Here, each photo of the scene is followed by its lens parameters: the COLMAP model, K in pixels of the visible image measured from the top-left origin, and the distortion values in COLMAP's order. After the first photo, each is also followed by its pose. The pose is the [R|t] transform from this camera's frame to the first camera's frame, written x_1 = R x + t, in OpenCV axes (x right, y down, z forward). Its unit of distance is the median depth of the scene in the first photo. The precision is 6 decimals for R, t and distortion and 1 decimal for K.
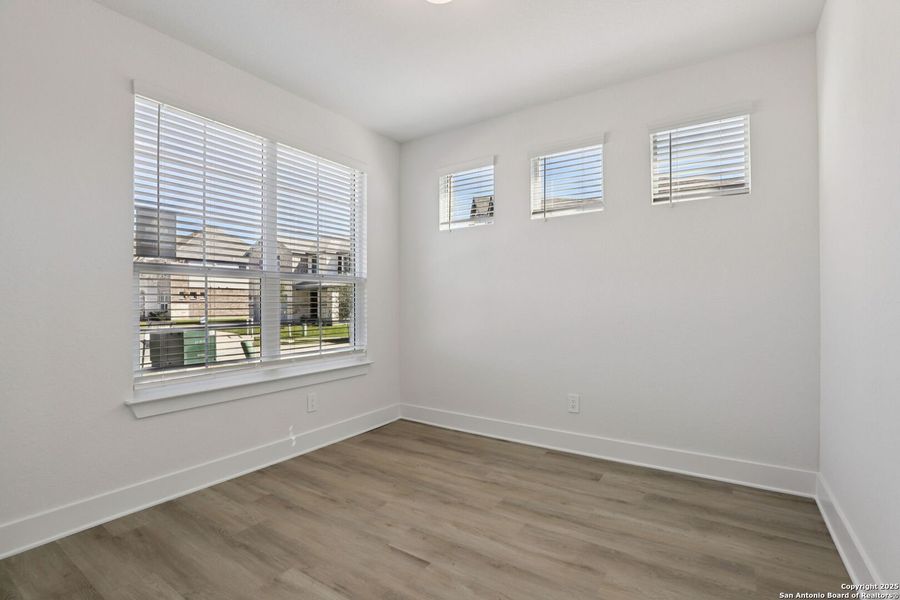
lens RADIAL K [[417.5, 0, 457.7], [0, 417.5, 305.0], [0, 0, 1]] dist [-0.022628, 0.000869]
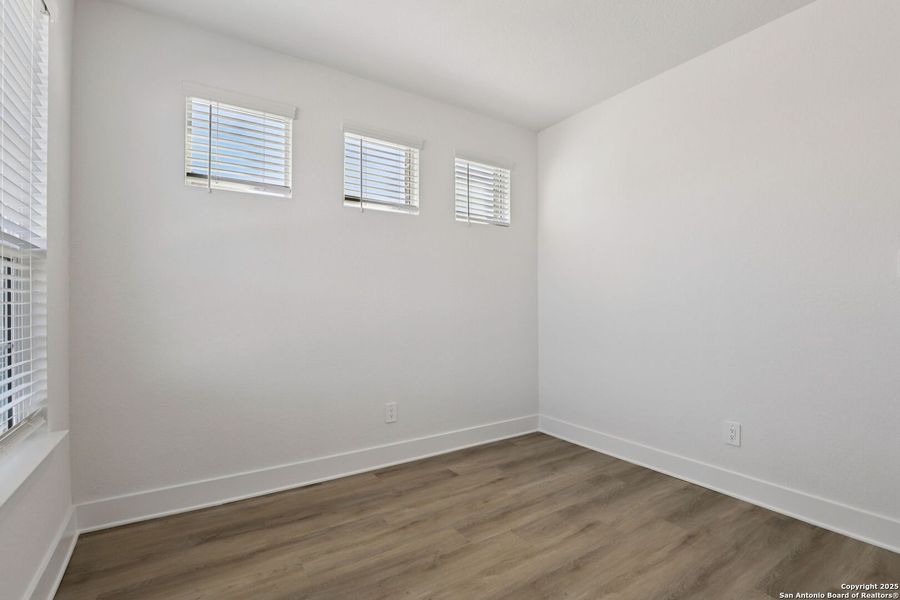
lens RADIAL K [[417.5, 0, 457.7], [0, 417.5, 305.0], [0, 0, 1]] dist [-0.022628, 0.000869]
pose [[0.387550, 0.004731, 0.921837, -0.654637], [0.005446, 0.999958, -0.007421, 0.002284], [-0.921833, 0.007896, 0.387508, 0.609869]]
